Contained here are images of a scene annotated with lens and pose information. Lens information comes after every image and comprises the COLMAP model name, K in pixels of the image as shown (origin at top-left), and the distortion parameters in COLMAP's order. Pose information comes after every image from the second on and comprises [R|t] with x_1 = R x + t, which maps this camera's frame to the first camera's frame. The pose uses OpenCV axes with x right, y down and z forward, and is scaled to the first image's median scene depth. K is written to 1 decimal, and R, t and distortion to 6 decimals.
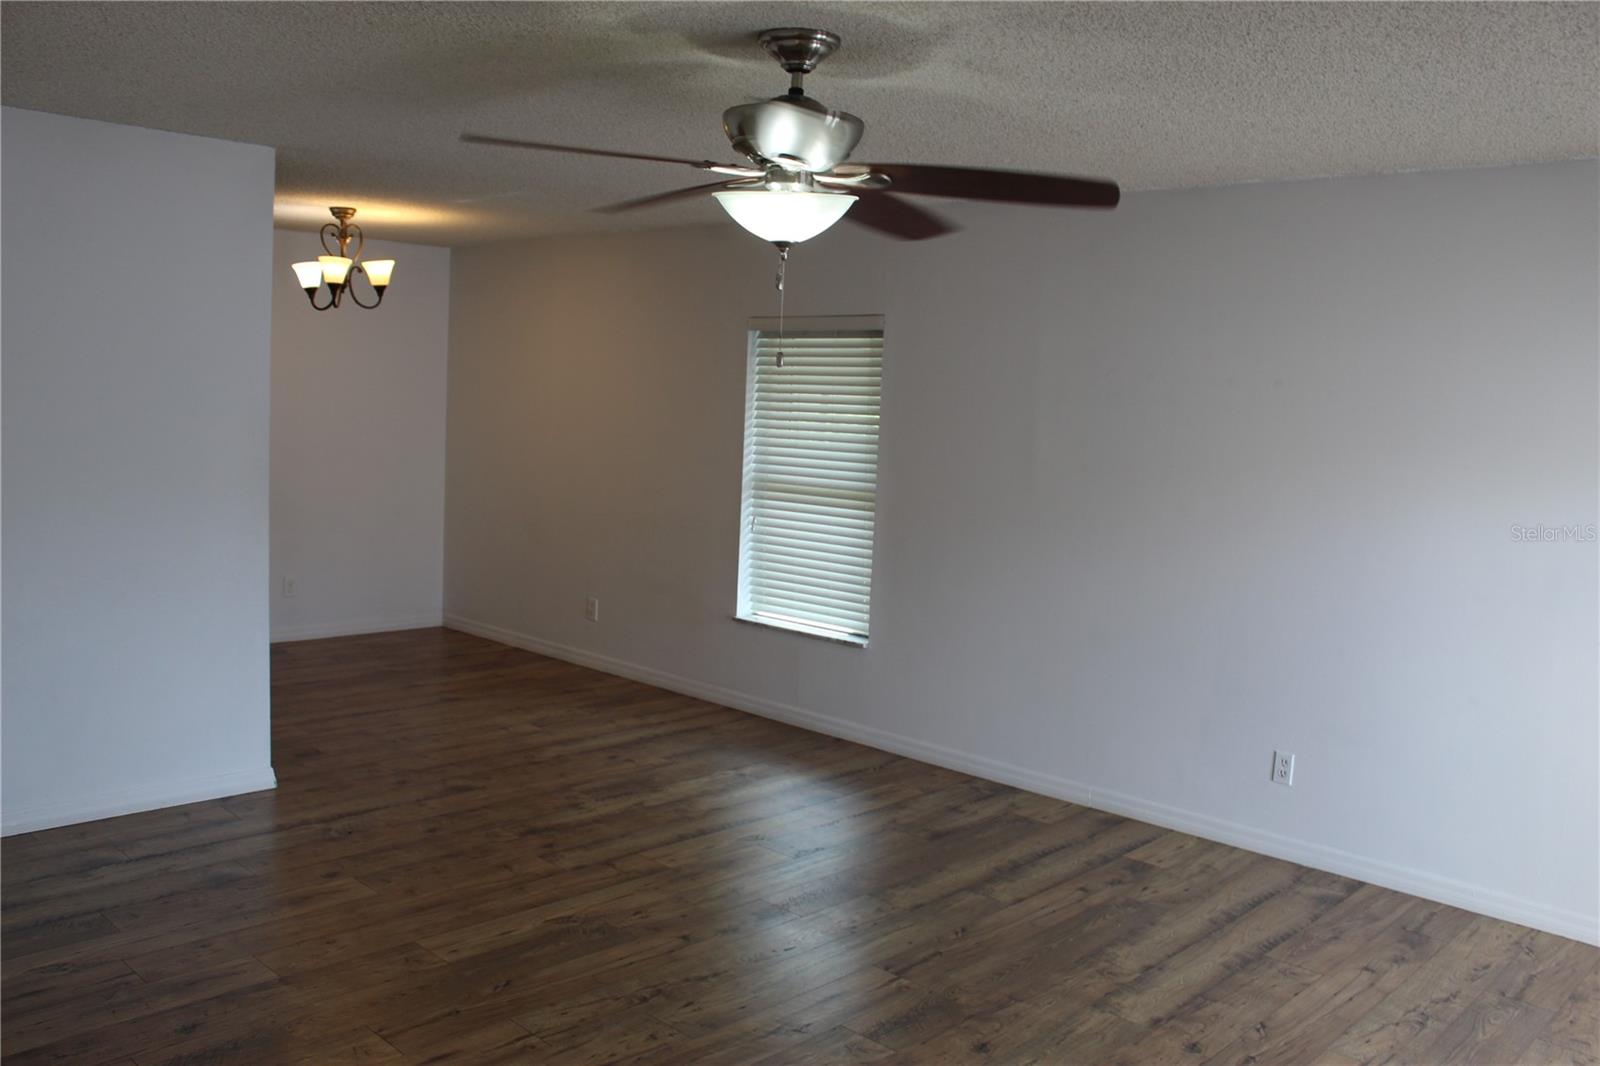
lens RADIAL K [[1330.6, 0, 800.1], [0, 1330.6, 534.9], [0, 0, 1]] dist [-0.138279, 0.084270]
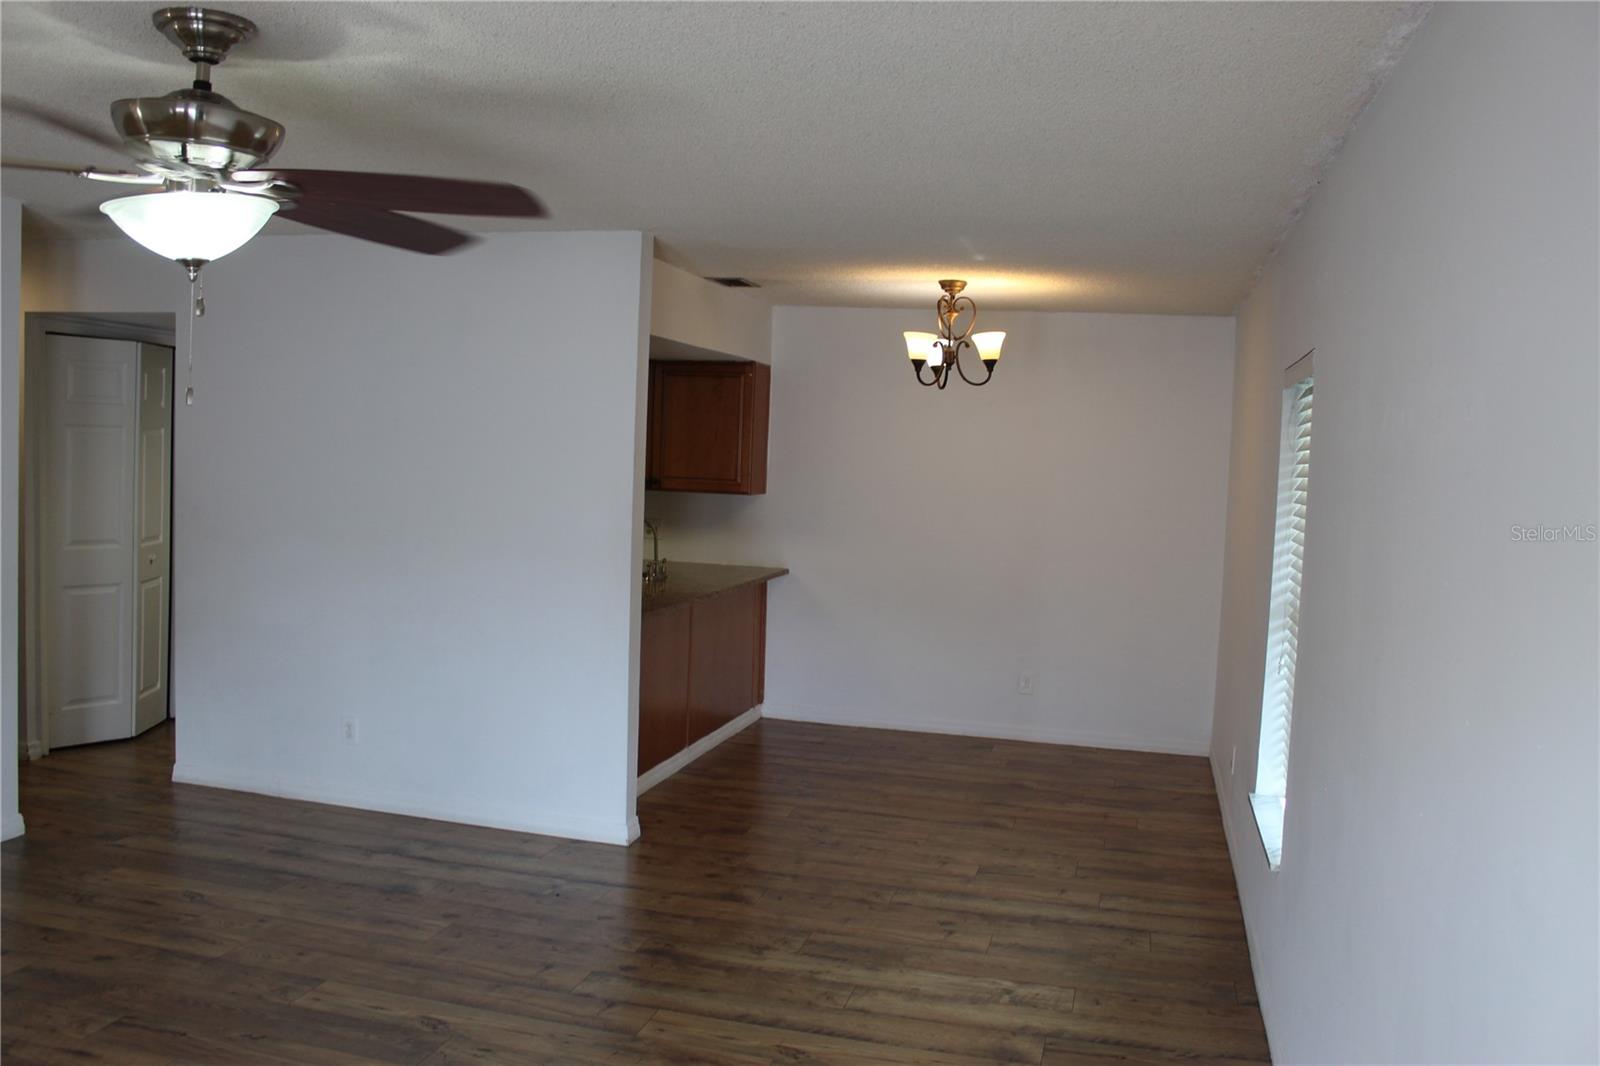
lens RADIAL K [[1330.6, 0, 801.7], [0, 1330.6, 526.6], [0, 0, 1]] dist [-0.138279, 0.084270]
pose [[0.498926, 0.032528, -0.866034, 0.540497], [-0.115783, 0.992839, -0.029413, -0.039623], [0.858875, 0.114947, 0.499119, 0.549922]]
